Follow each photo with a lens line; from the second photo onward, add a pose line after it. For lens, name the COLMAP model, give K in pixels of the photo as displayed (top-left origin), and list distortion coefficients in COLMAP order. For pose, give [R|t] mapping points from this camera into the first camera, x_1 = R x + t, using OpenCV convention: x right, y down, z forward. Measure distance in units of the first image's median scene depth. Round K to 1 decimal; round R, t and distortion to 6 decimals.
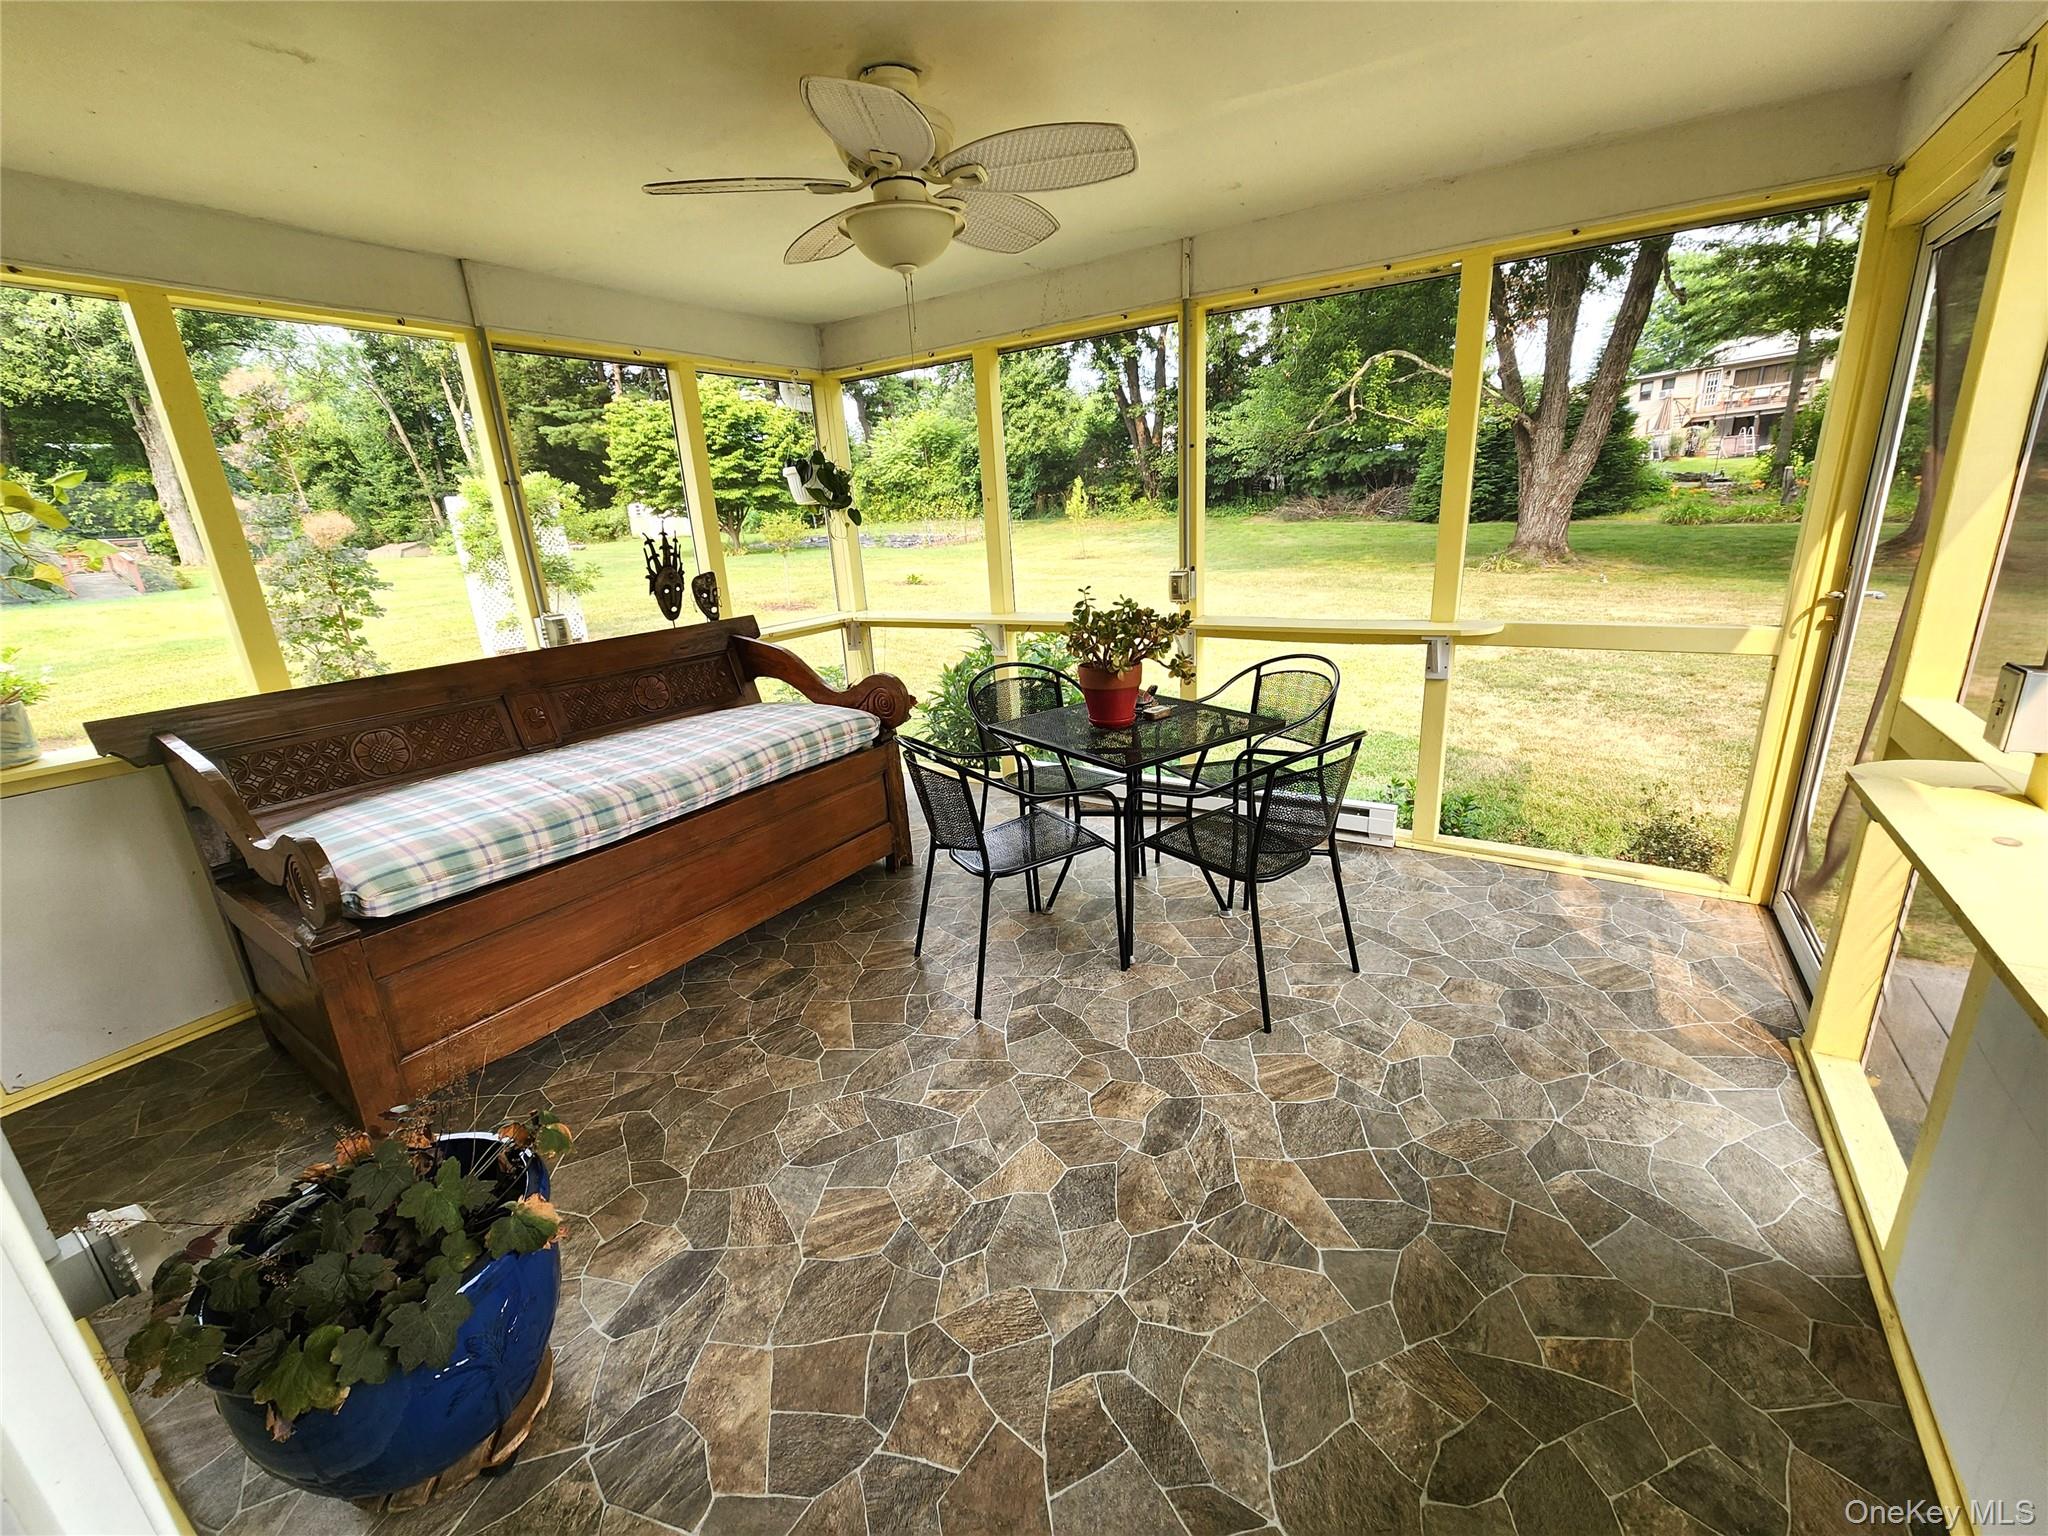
lens RADIAL K [[839.0, 0, 1024.4], [0, 839.0, 773.9], [0, 0, 1]] dist [0.000831, 0.000274]
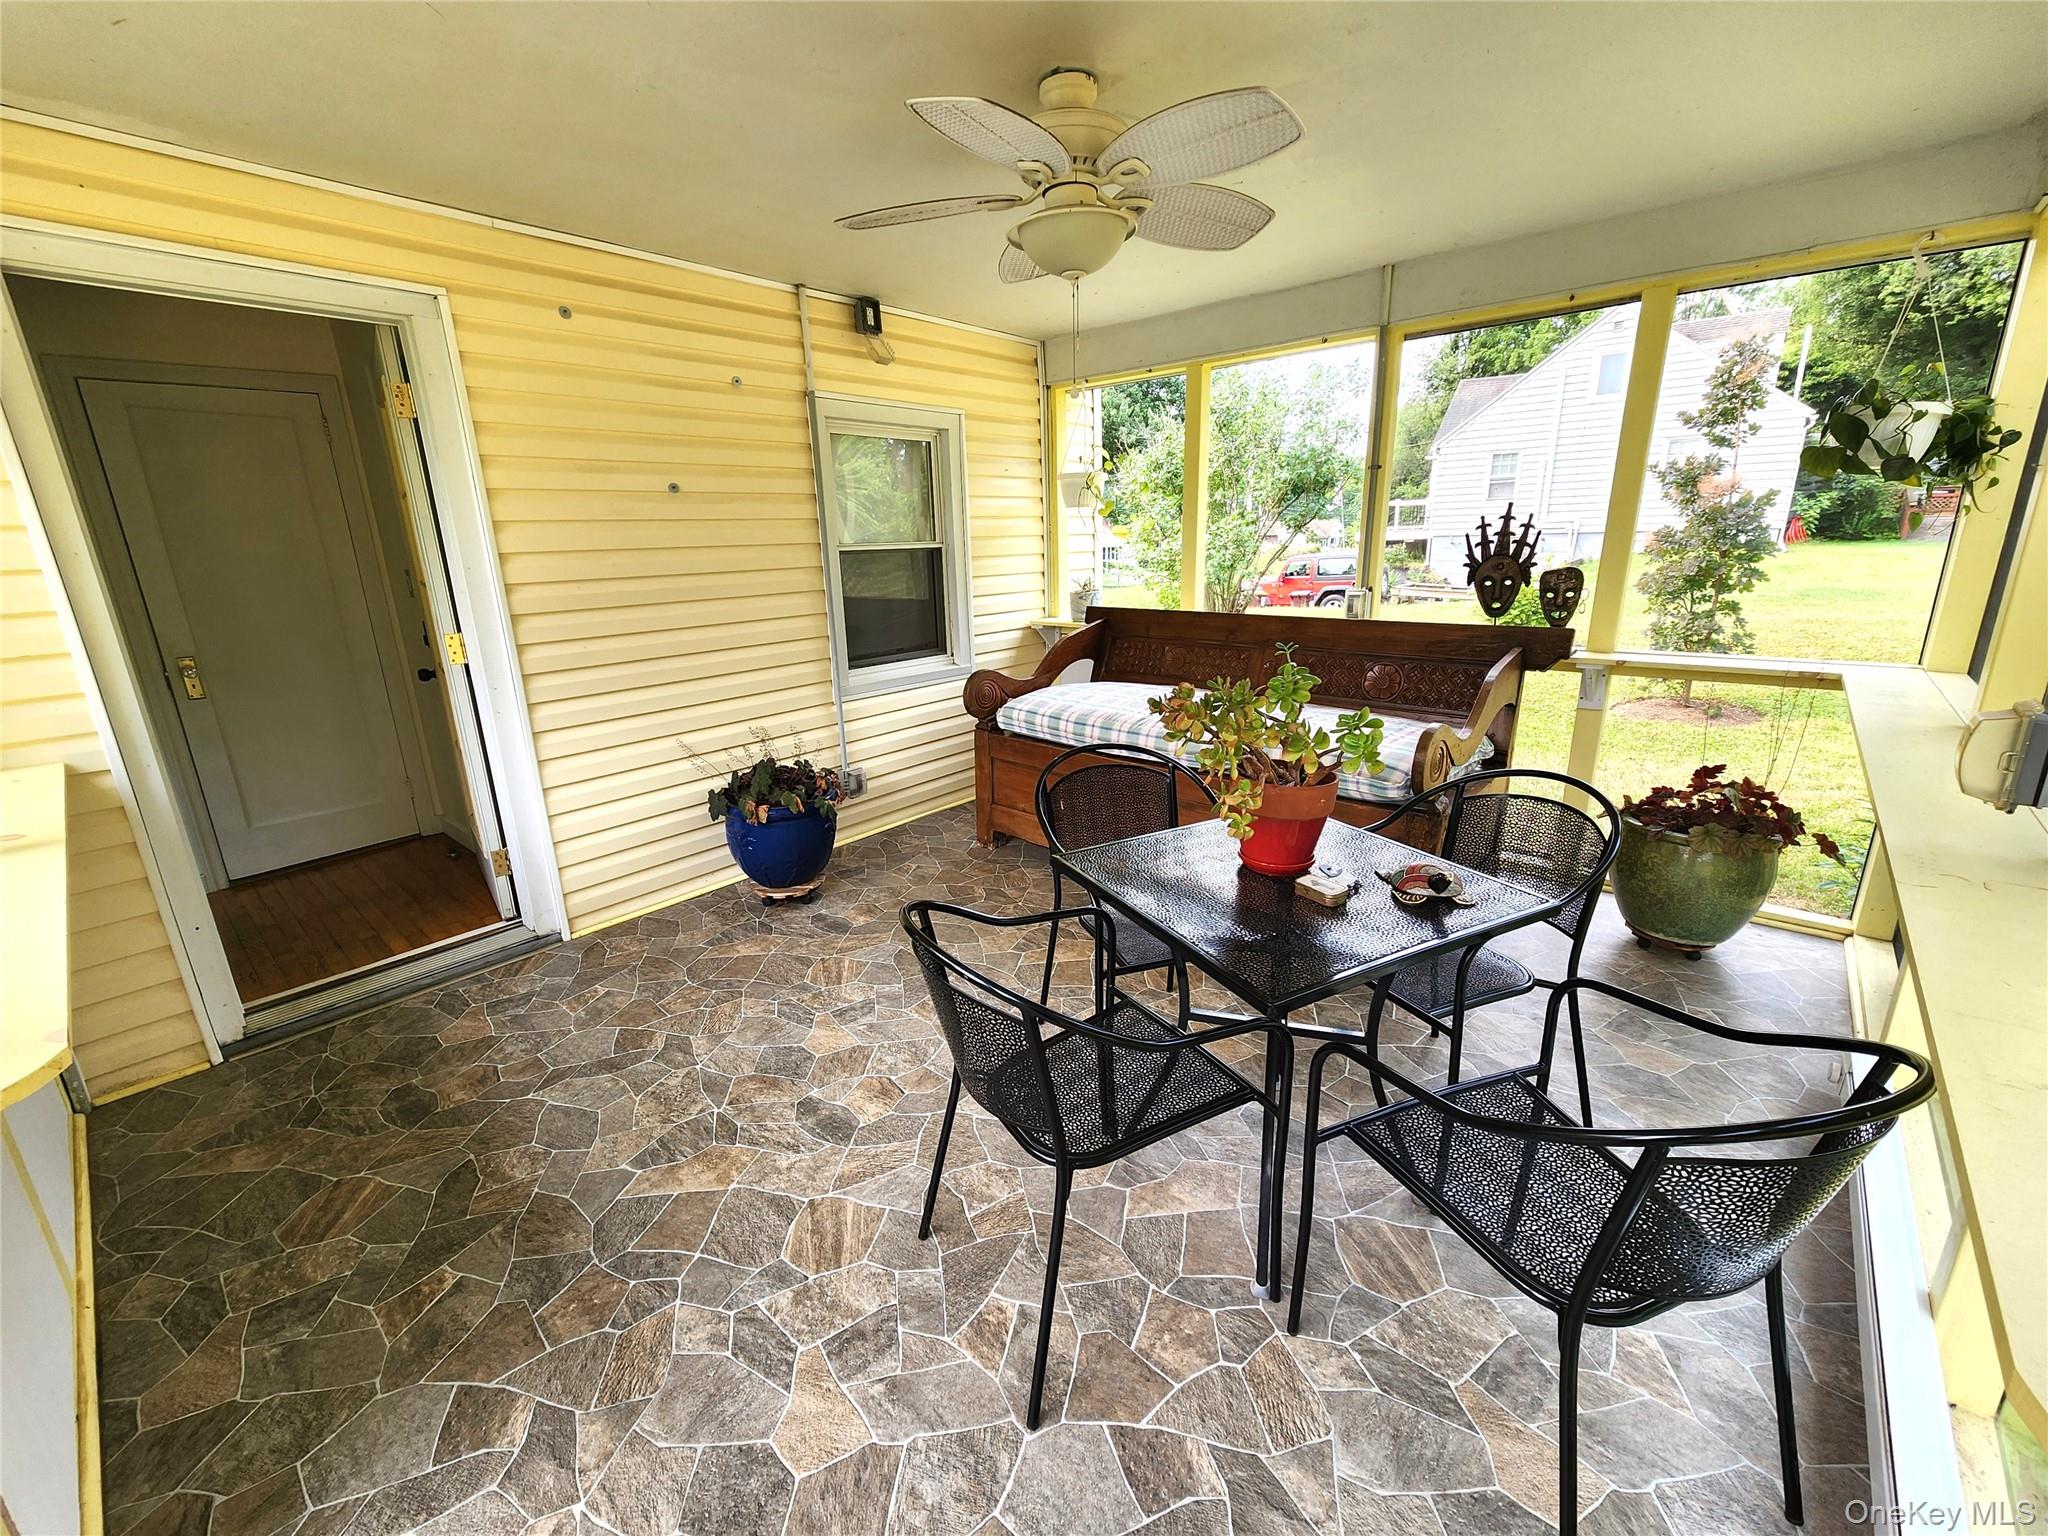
lens RADIAL K [[839.0, 0, 1024.4], [0, 839.0, 773.9], [0, 0, 1]] dist [0.000831, 0.000274]
pose [[-0.154642, 0.332452, -0.930356, 0.993979], [-0.258746, 0.895187, 0.362893, -0.429854], [0.953486, 0.296844, -0.052413, 1.185047]]
